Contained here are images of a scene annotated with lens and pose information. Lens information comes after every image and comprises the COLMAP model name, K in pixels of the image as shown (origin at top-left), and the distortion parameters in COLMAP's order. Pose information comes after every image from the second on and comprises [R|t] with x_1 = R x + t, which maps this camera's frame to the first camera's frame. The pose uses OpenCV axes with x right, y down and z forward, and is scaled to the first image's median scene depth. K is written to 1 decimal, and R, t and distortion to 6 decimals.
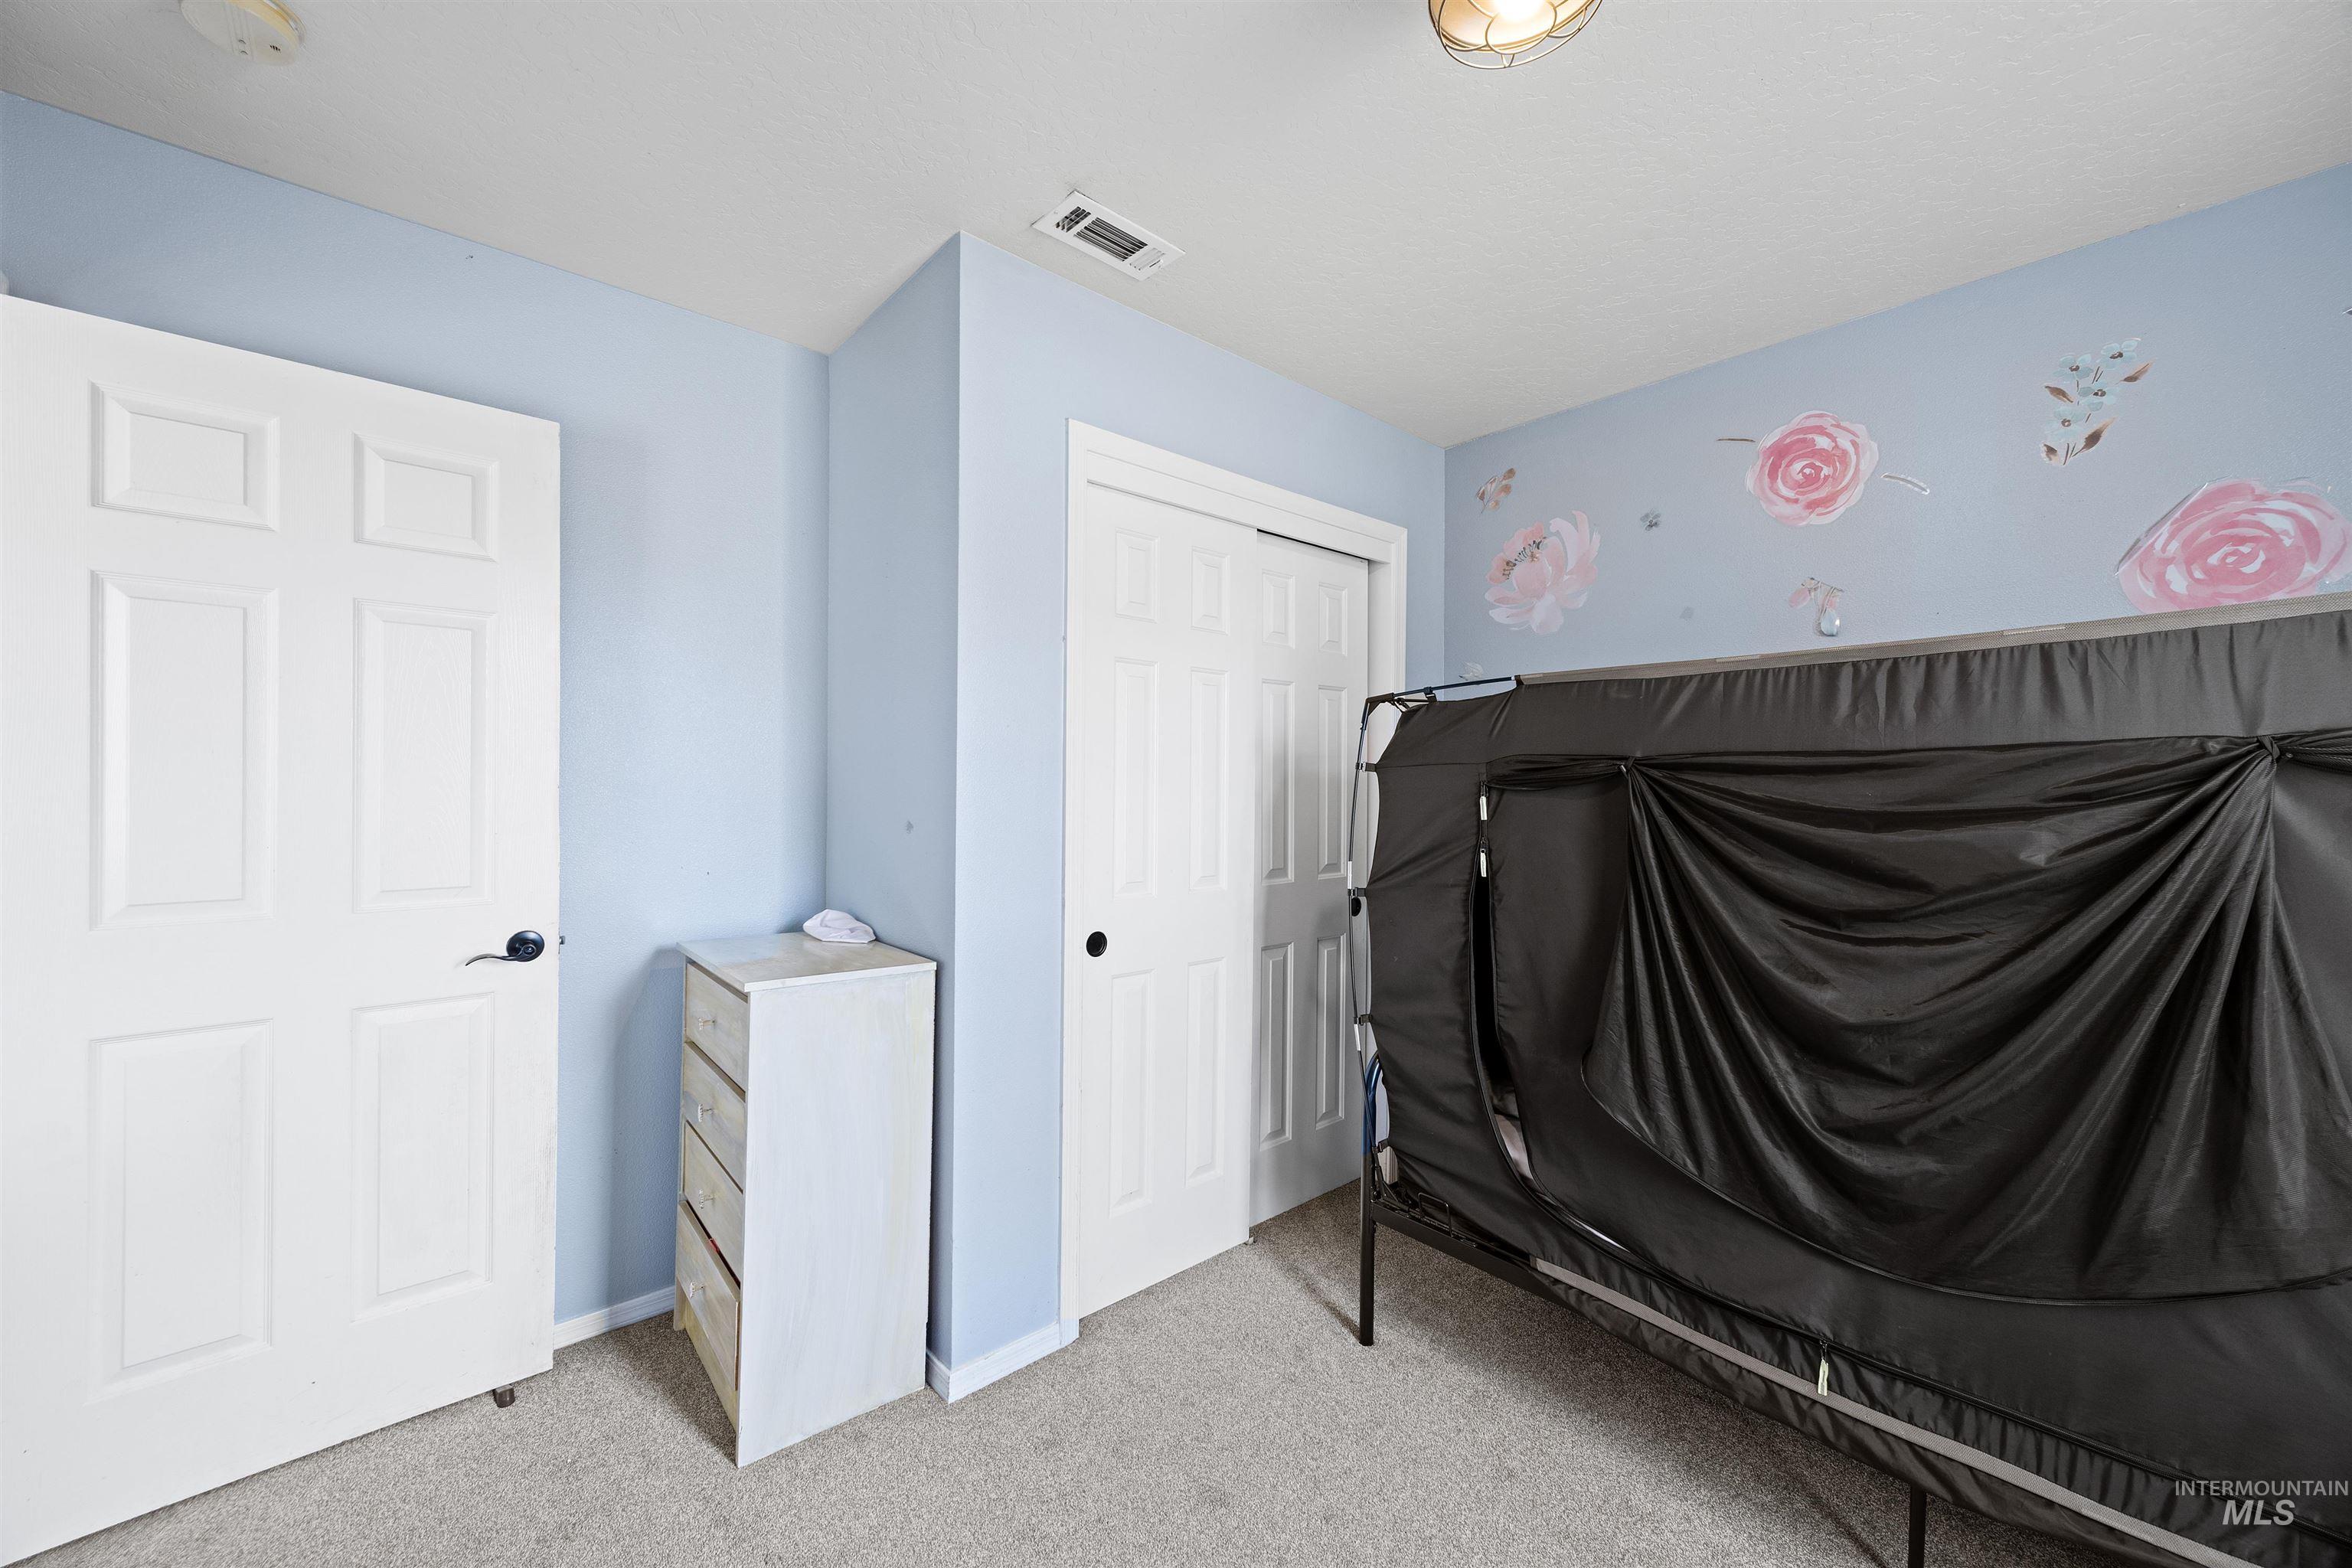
lens RADIAL K [[882.5, 0, 1171.0], [0, 882.5, 792.3], [0, 0, 1]] dist [0.001793, 0.000290]
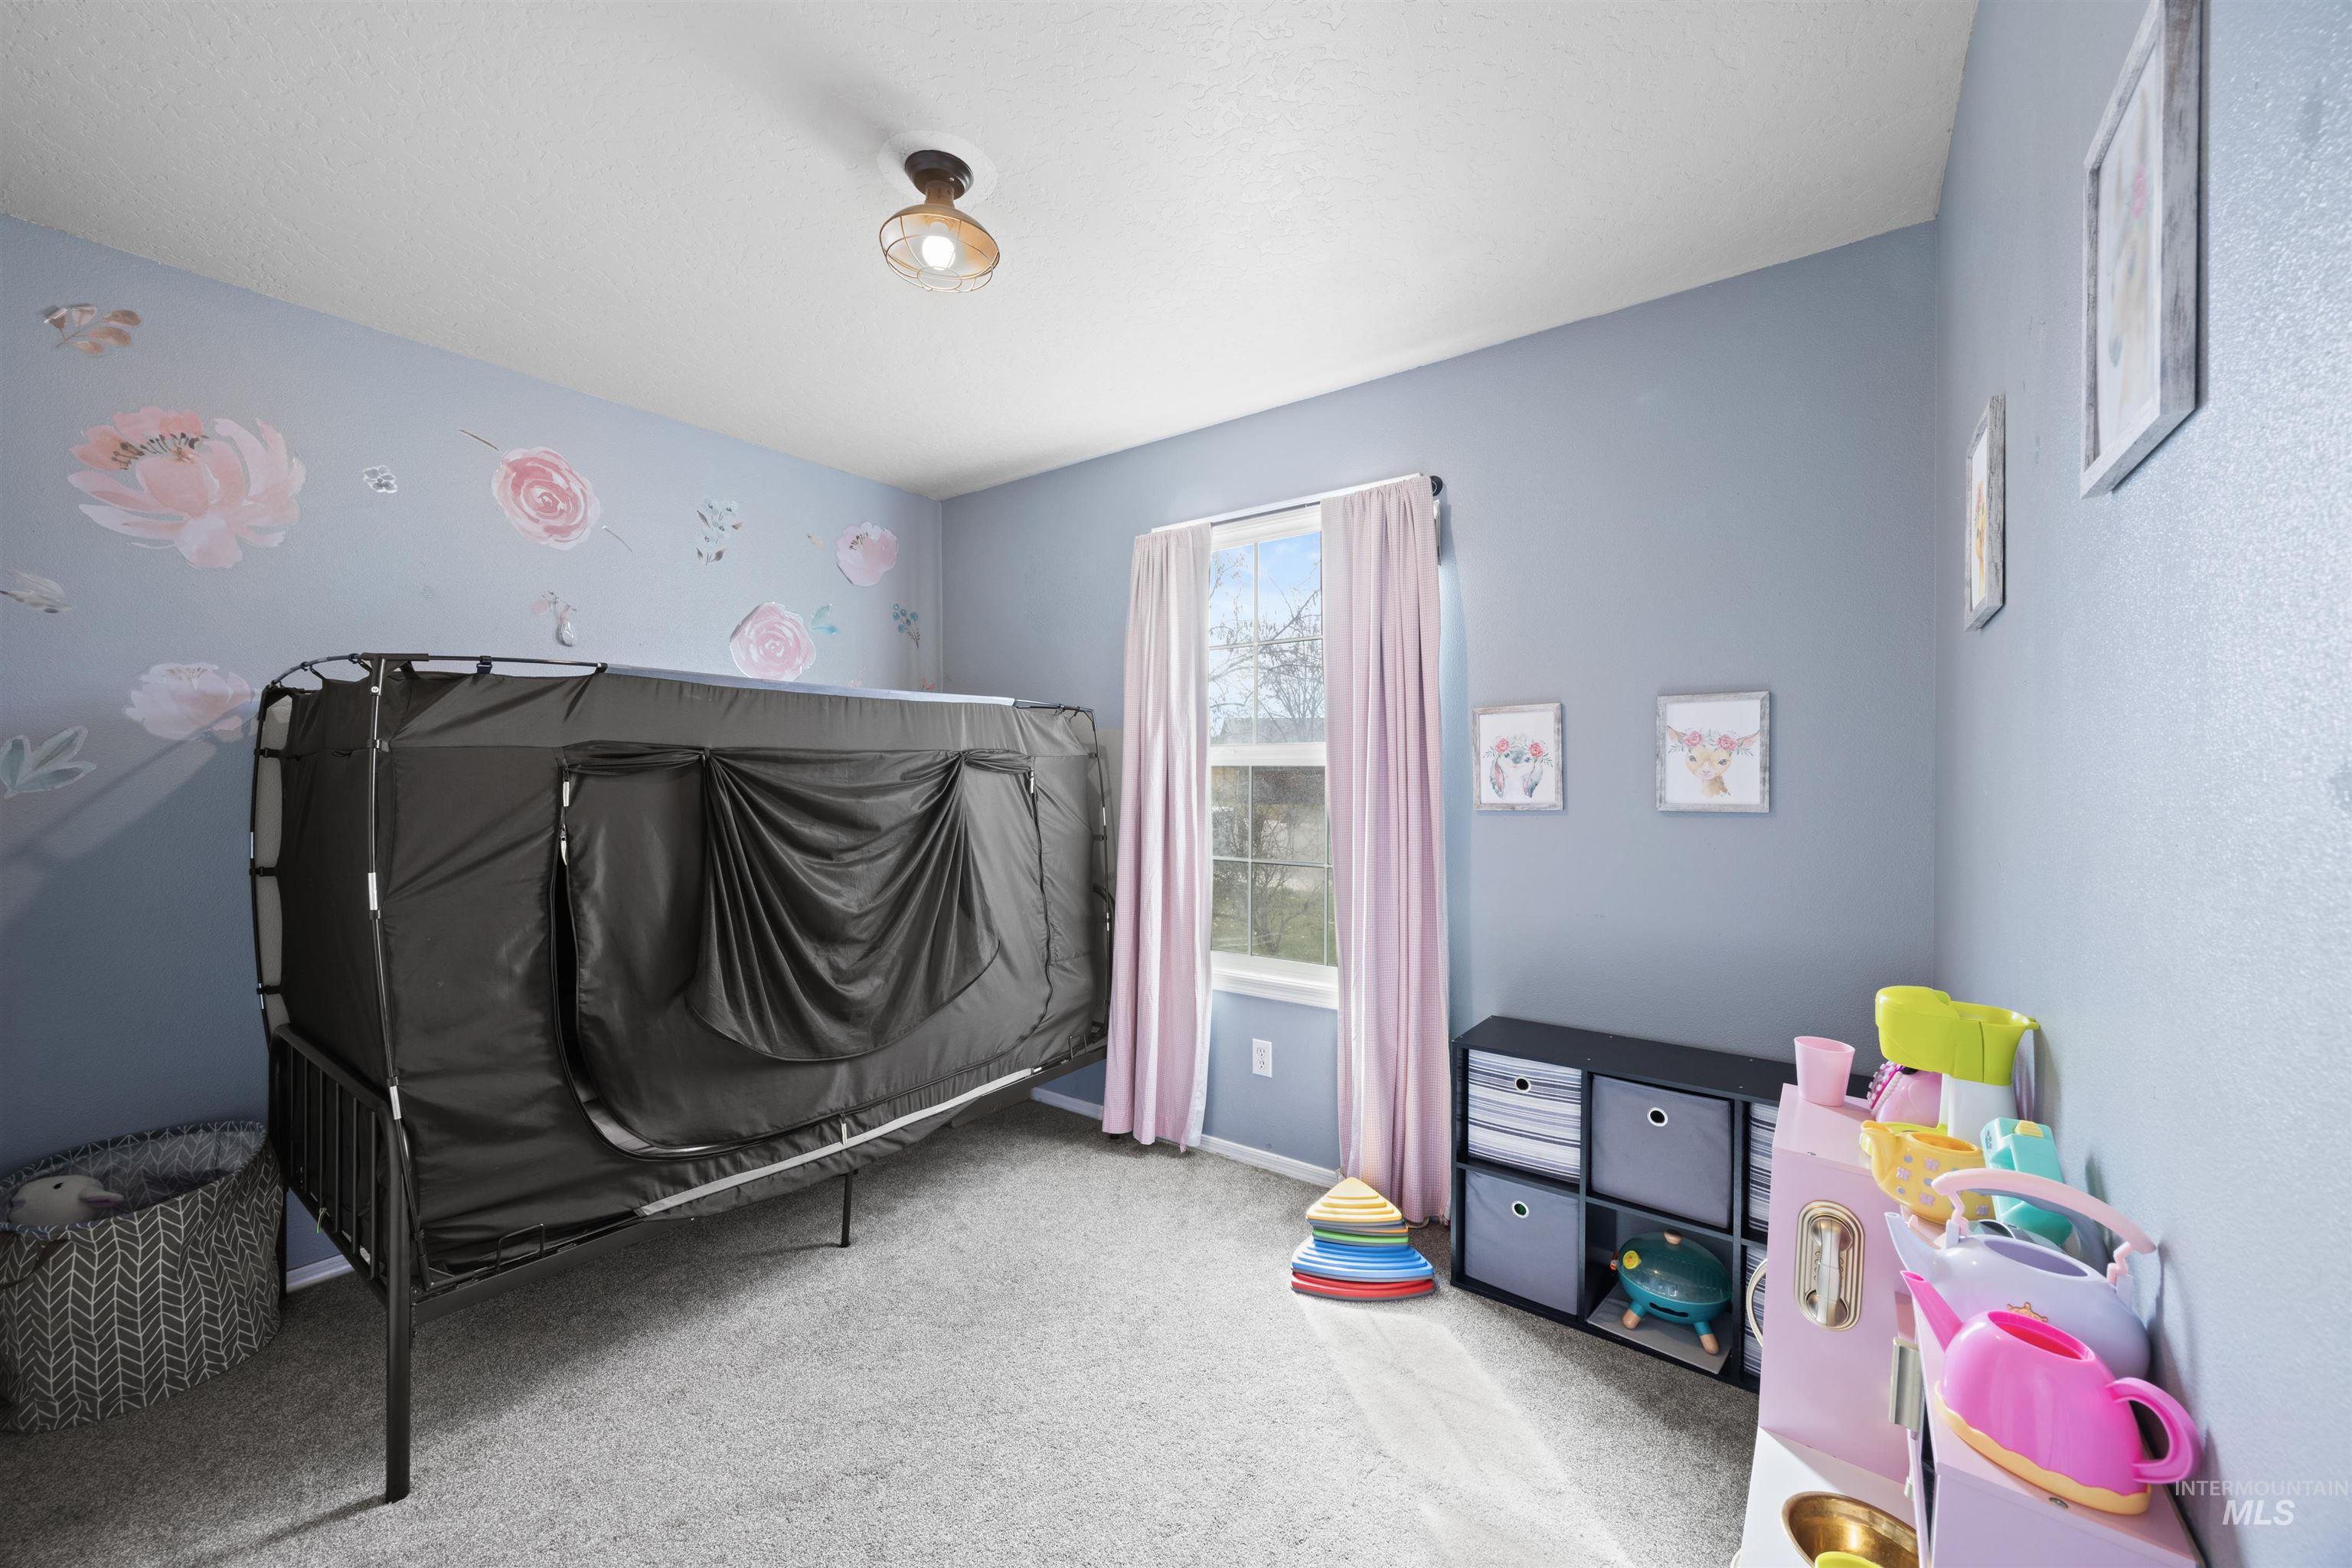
lens RADIAL K [[882.5, 0, 1170.4], [0, 882.5, 785.0], [0, 0, 1]] dist [0.001793, 0.000290]
pose [[-0.200490, -0.014149, 0.979594, -0.732882], [0.005437, 0.999864, 0.015554, -0.003710], [-0.979681, 0.008445, -0.200386, 0.549320]]
